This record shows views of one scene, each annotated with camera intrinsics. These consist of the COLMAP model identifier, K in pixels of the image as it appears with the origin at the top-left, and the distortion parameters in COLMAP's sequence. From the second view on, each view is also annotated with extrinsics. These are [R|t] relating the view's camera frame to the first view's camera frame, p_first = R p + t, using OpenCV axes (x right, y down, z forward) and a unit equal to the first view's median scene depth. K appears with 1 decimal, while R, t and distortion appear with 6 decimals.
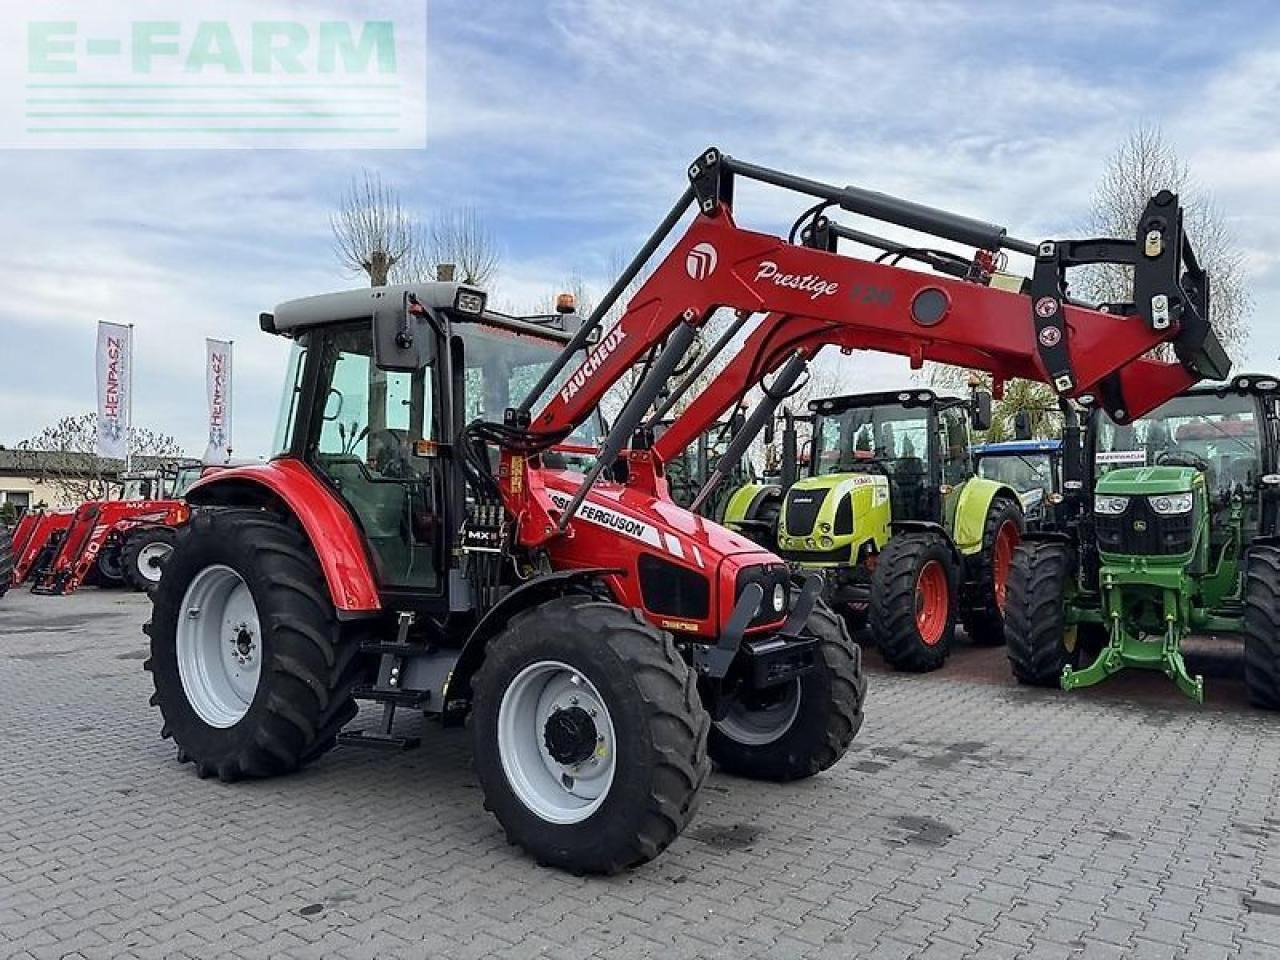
lens RADIAL K [[902.5, 0, 641.0], [0, 902.5, 481.1], [0, 0, 1]] dist [0.042317, -0.045741]
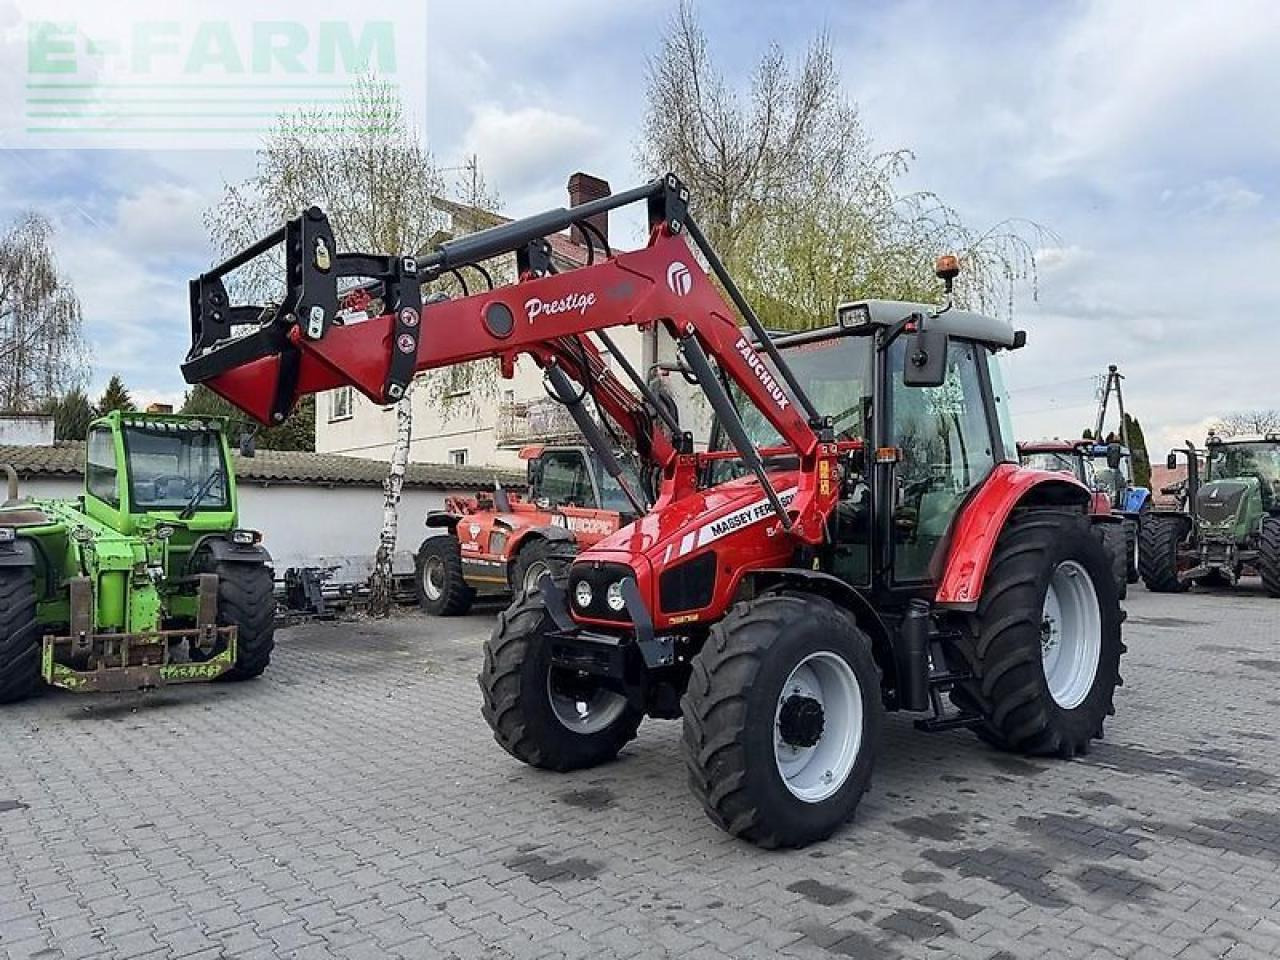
lens RADIAL K [[902.5, 0, 637.2], [0, 902.5, 477.9], [0, 0, 1]] dist [0.042317, -0.045741]
pose [[-0.202541, -0.047080, -0.978141, 1.085725], [0.043015, 0.997452, -0.056917, 0.052660], [0.978328, -0.053603, -0.200000, 1.173470]]
